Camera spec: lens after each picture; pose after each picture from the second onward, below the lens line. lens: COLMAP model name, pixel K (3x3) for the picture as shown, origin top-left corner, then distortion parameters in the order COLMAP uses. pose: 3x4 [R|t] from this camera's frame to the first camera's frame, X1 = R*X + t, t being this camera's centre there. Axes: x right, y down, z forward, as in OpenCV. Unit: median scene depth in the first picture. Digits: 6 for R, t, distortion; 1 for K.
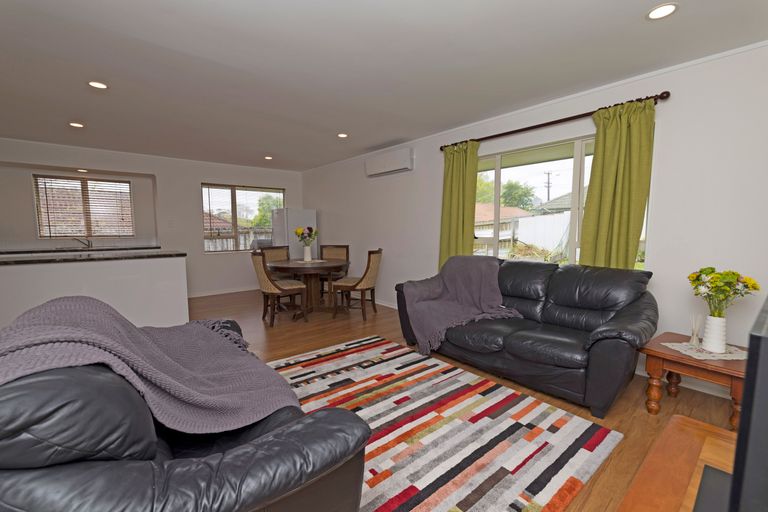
lens RADIAL K [[324.8, 0, 384.0], [0, 324.8, 256.0], [0, 0, 1]] dist [-0.010933, -0.000295]
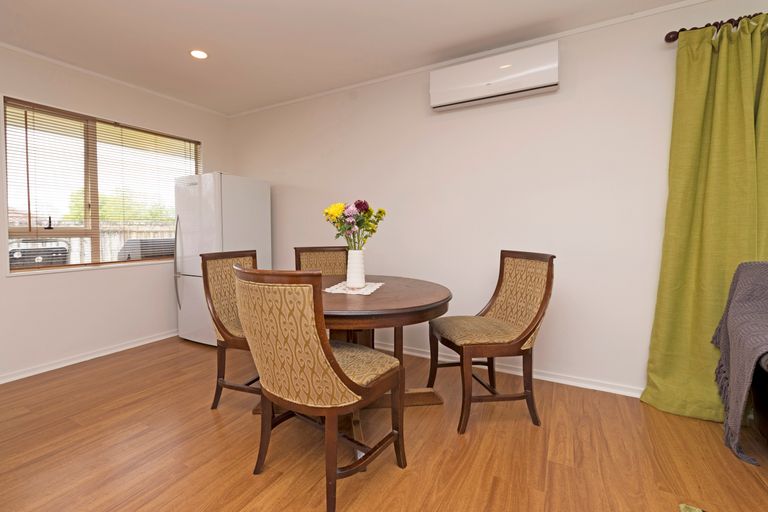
lens RADIAL K [[324.8, 0, 384.0], [0, 324.8, 256.0], [0, 0, 1]] dist [-0.010933, -0.000295]
pose [[0.938294, -0.027865, 0.344715, -0.339070], [0.029737, 0.999558, -0.000143, -0.021436], [-0.344558, 0.010385, 0.938707, 0.623199]]
